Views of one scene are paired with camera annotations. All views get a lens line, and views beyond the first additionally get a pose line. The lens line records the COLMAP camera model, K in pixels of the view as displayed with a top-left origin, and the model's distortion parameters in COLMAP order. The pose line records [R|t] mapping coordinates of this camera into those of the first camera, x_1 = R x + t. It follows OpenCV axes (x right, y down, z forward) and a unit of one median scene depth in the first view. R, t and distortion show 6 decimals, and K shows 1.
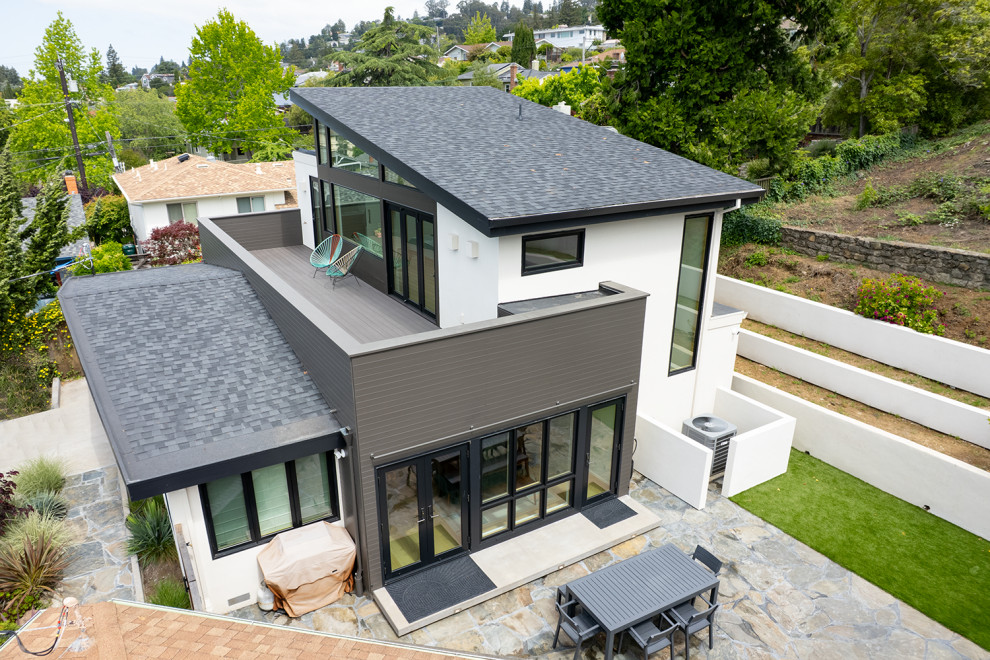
lens RADIAL K [[666.0, 0, 472.8], [0, 666.0, 350.2], [0, 0, 1]] dist [-0.088981, 0.086527]
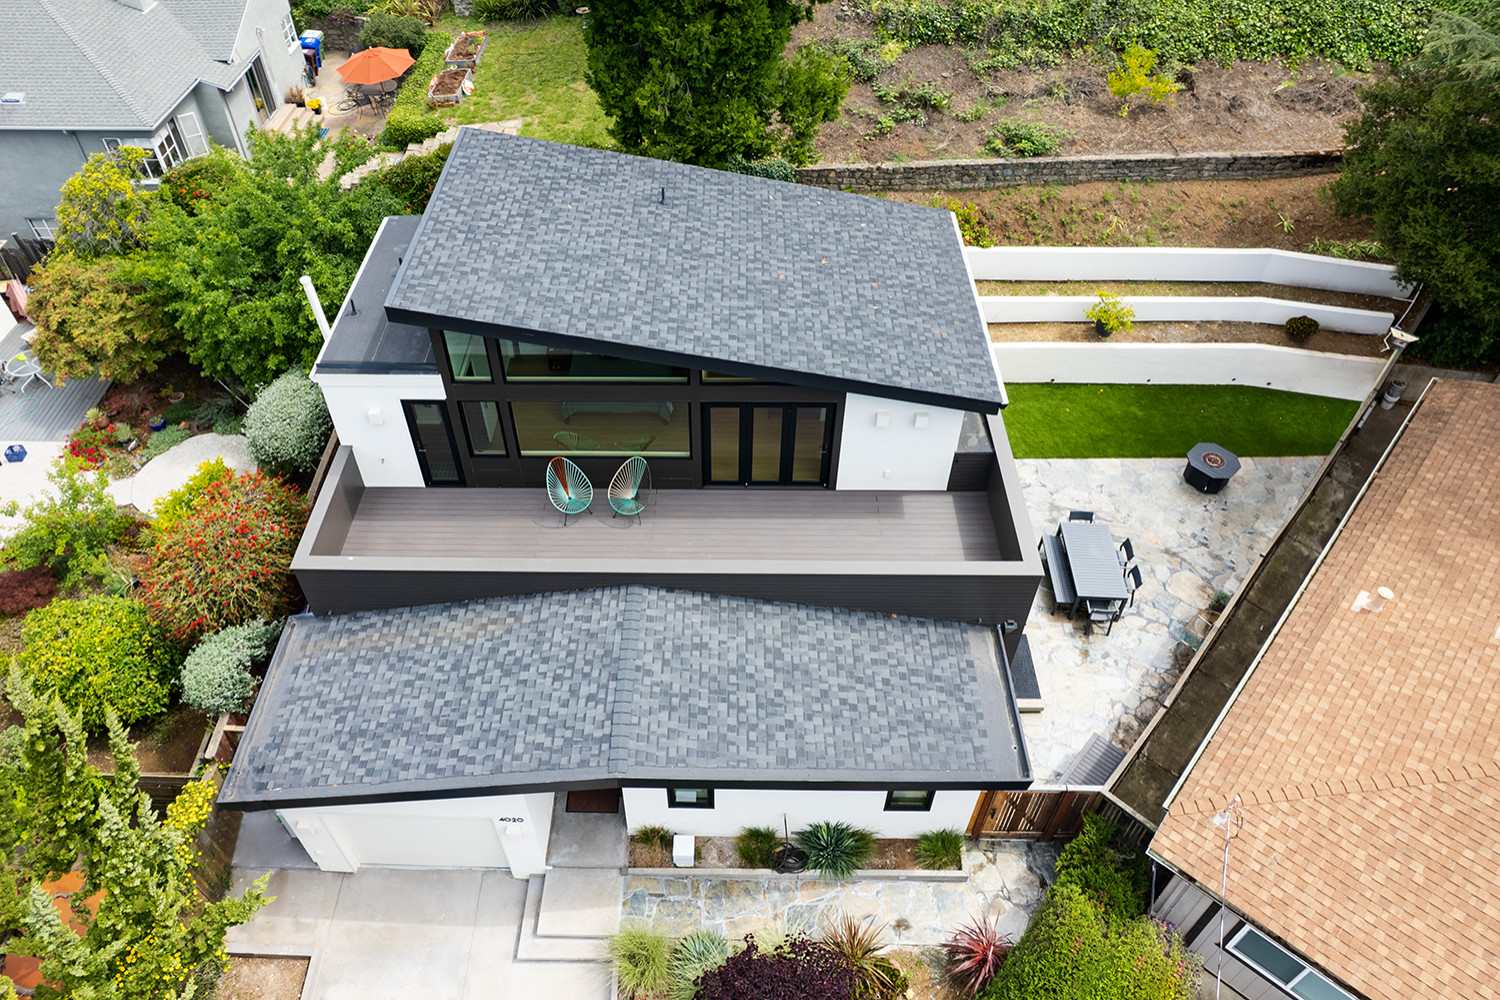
lens RADIAL K [[1013.7, 0, 711.5], [0, 1013.7, 483.9], [0, 0, 1]] dist [-0.064243, 0.041488]
pose [[0.524156, -0.602590, 0.601785, -1.022517], [0.319129, 0.794125, 0.517225, -0.859114], [-0.789567, -0.079060, 0.608550, 0.252056]]
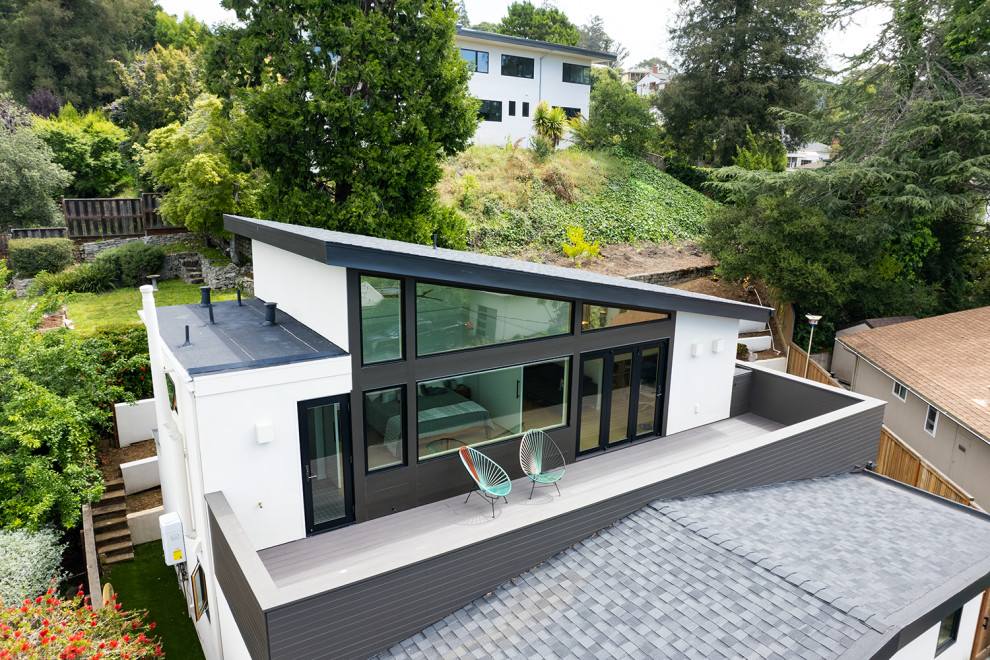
lens RADIAL K [[679.7, 0, 486.5], [0, 679.7, 340.8], [0, 0, 1]] dist [-0.079367, 0.061420]
pose [[-0.043504, -0.239820, 0.969842, -1.067104], [0.353760, 0.904167, 0.239449, -0.542635], [-0.934324, 0.353508, 0.045504, 1.171881]]
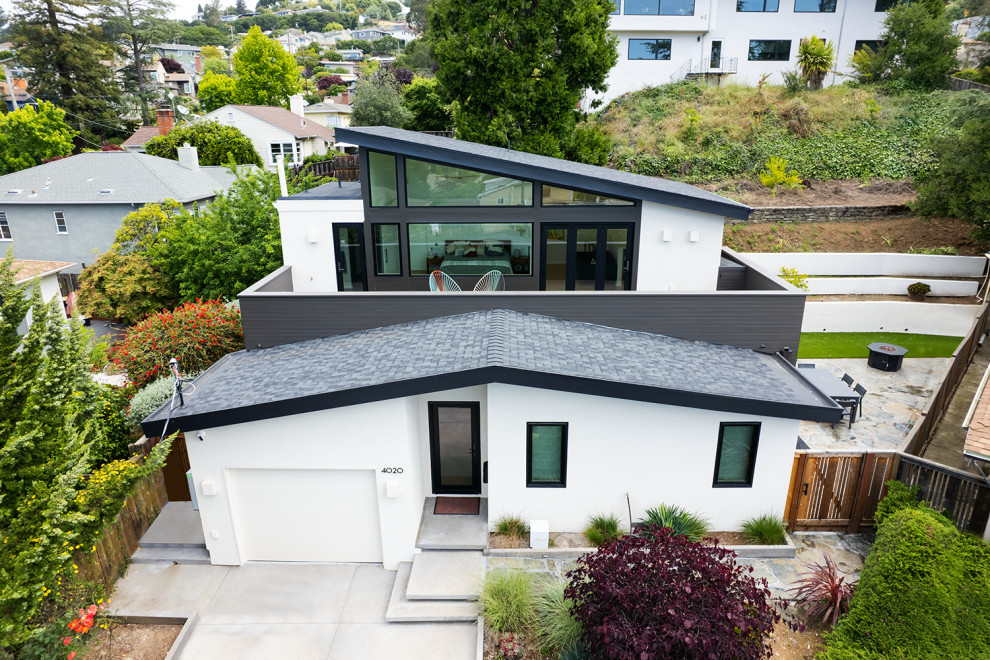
lens RADIAL K [[634.9, 0, 496.3], [0, 634.9, 337.9], [0, 0, 1]] dist [-0.085782, 0.075025]
pose [[0.523411, -0.272997, 0.807164, -1.239965], [0.315086, 0.942151, 0.114332, -0.205445], [-0.791683, 0.194483, 0.579150, 0.501643]]
